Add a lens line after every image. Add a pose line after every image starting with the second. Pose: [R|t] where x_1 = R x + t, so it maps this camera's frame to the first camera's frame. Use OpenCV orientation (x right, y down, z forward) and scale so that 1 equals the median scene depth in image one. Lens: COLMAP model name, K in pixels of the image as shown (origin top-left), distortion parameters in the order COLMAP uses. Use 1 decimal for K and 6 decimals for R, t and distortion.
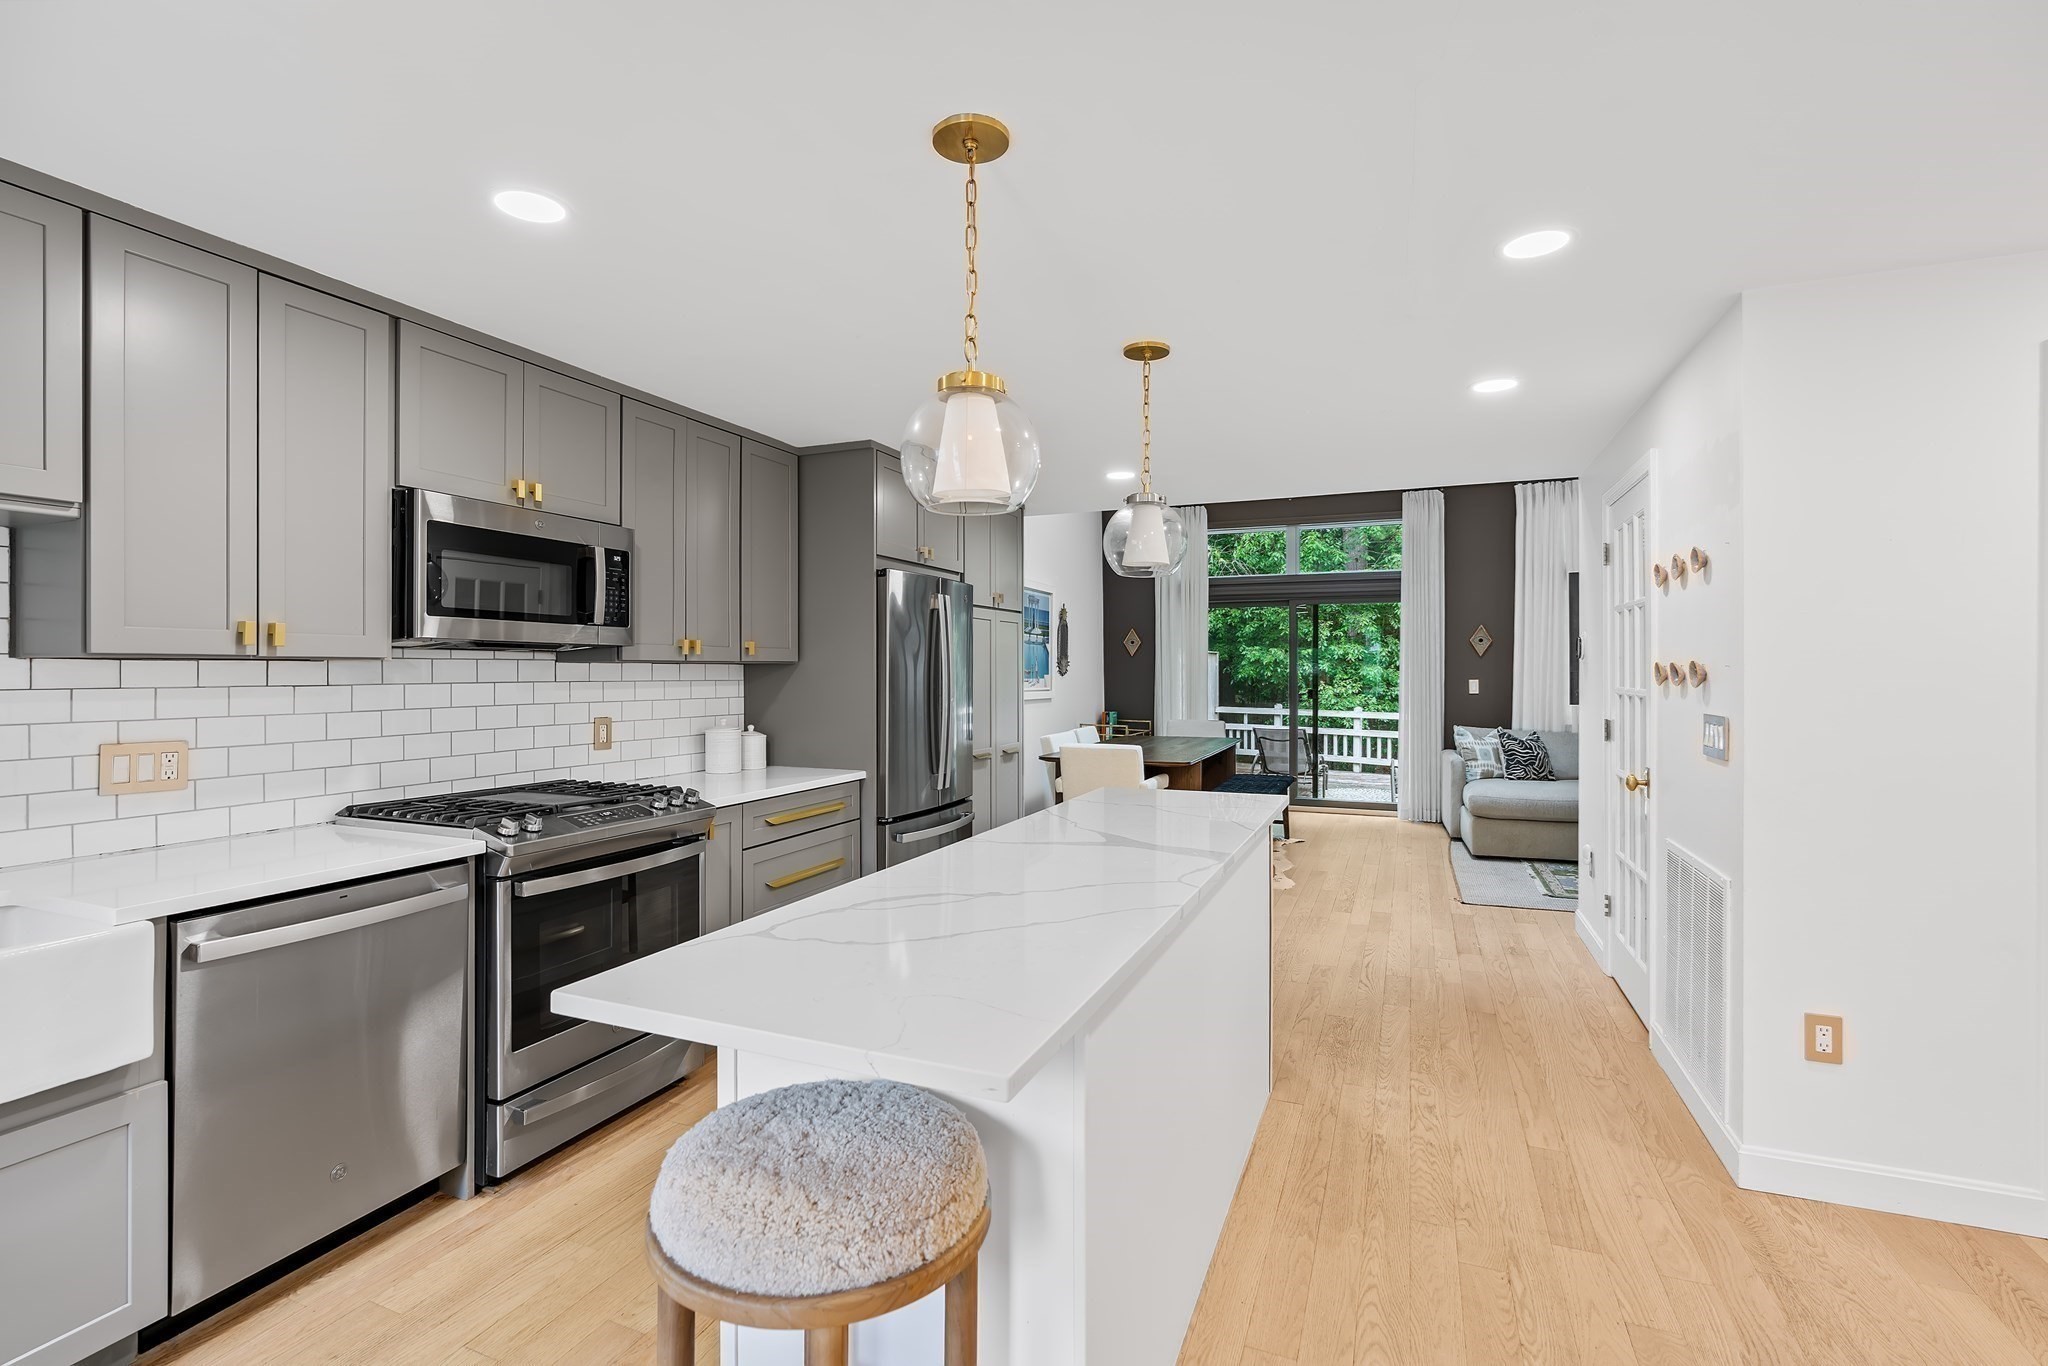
lens RADIAL K [[920.9, 0, 1016.2], [0, 920.9, 670.0], [0, 0, 1]] dist [-0.011077, 0.005816]
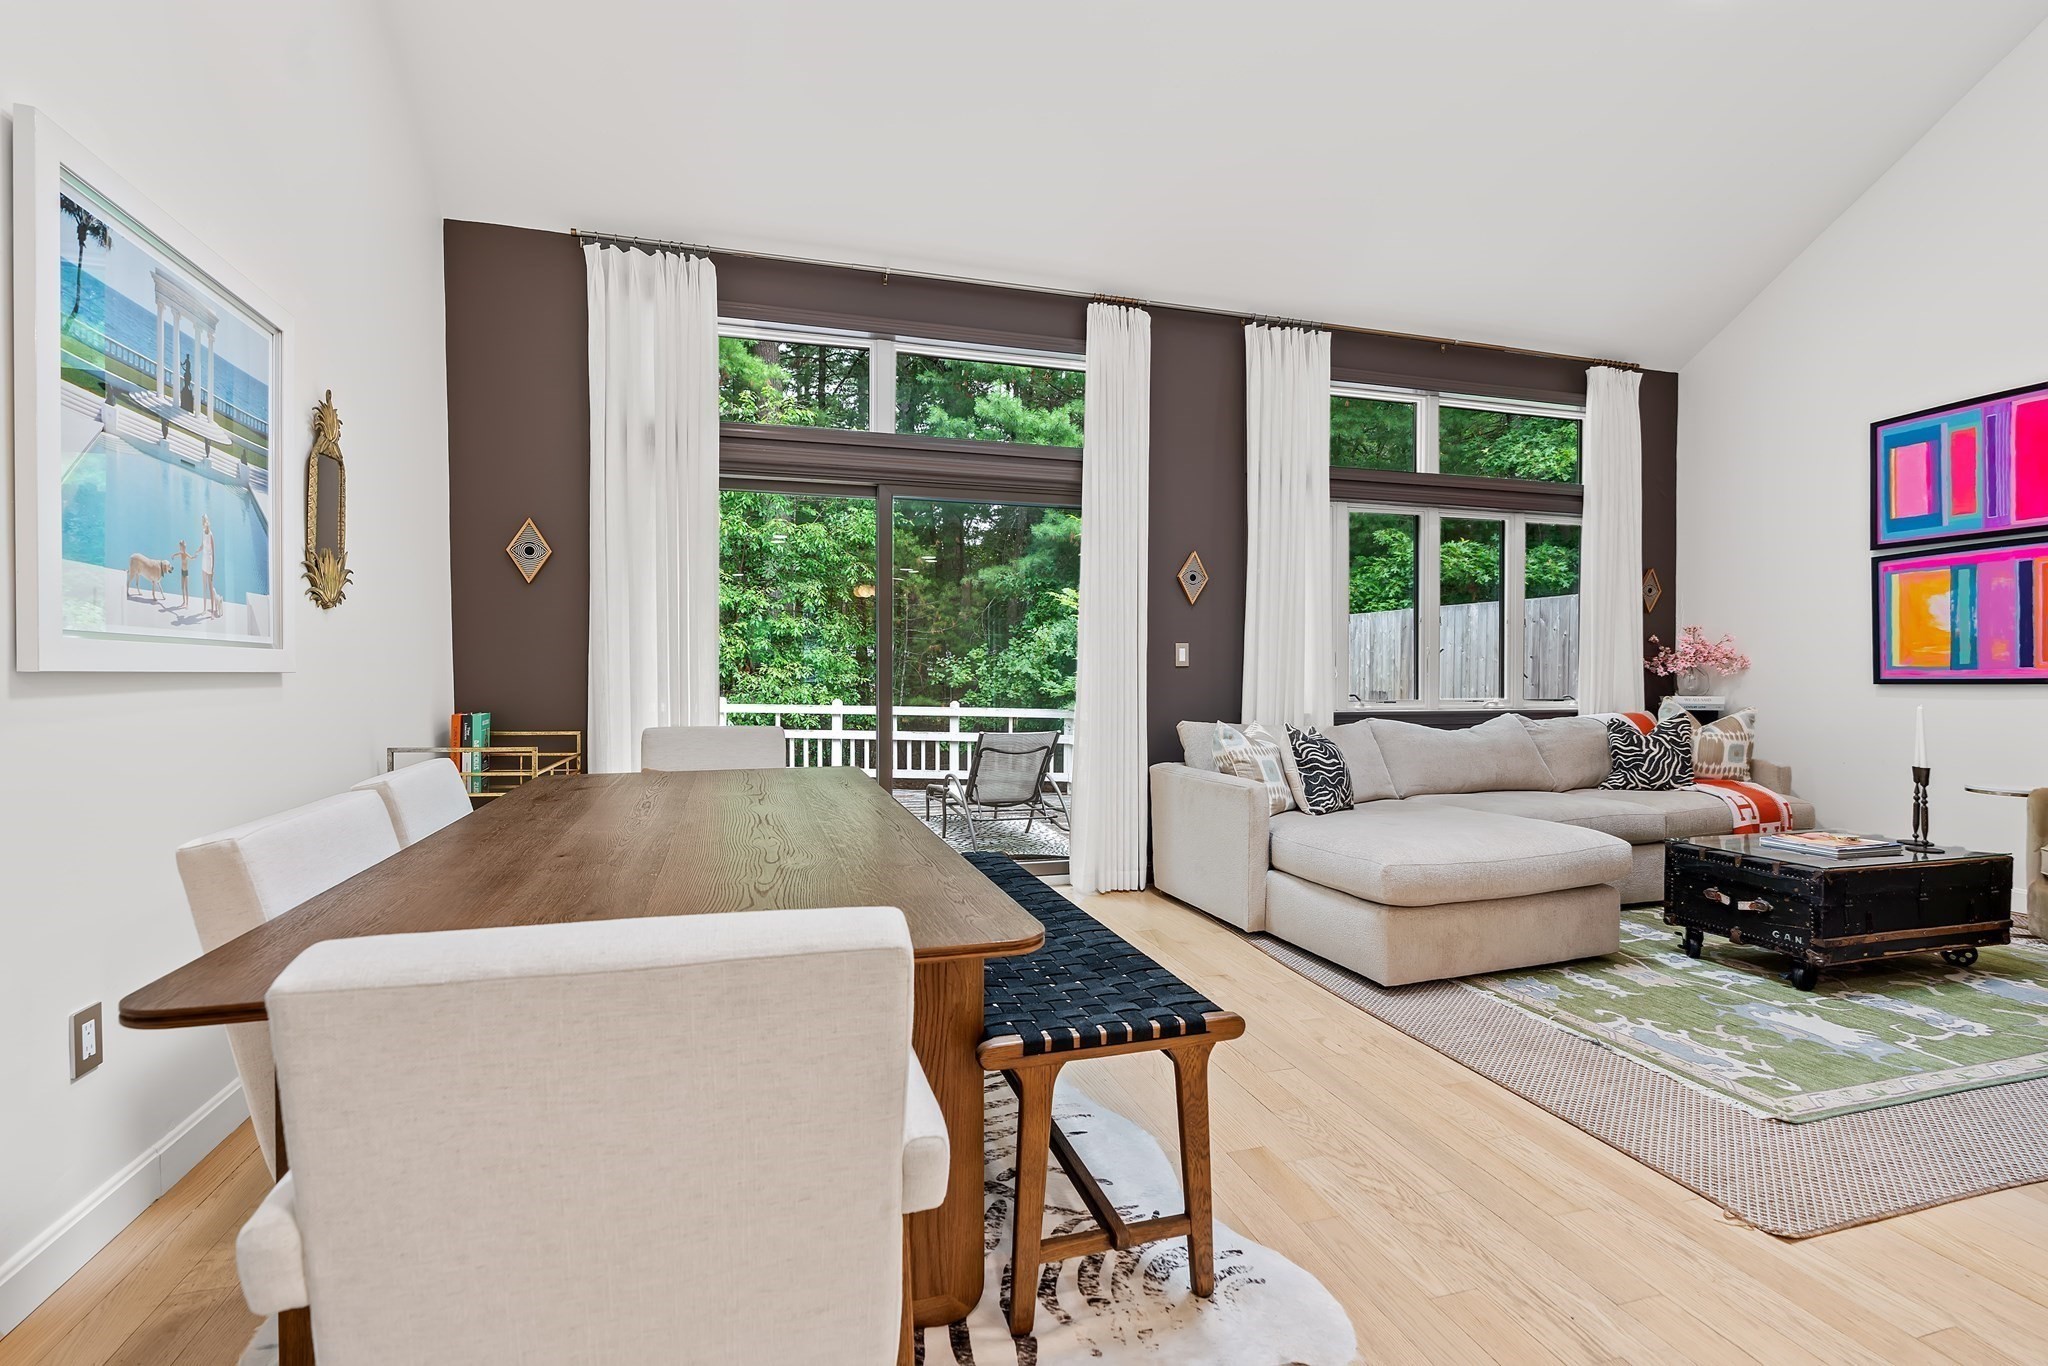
lens RADIAL K [[920.9, 0, 1011.1], [0, 920.9, 686.7], [0, 0, 1]] dist [-0.011077, 0.005816]
pose [[0.774189, -0.009480, 0.632884, 0.037261], [-0.003073, 0.999820, 0.018736, 0.031610], [-0.632948, -0.016450, 0.774020, 0.678550]]
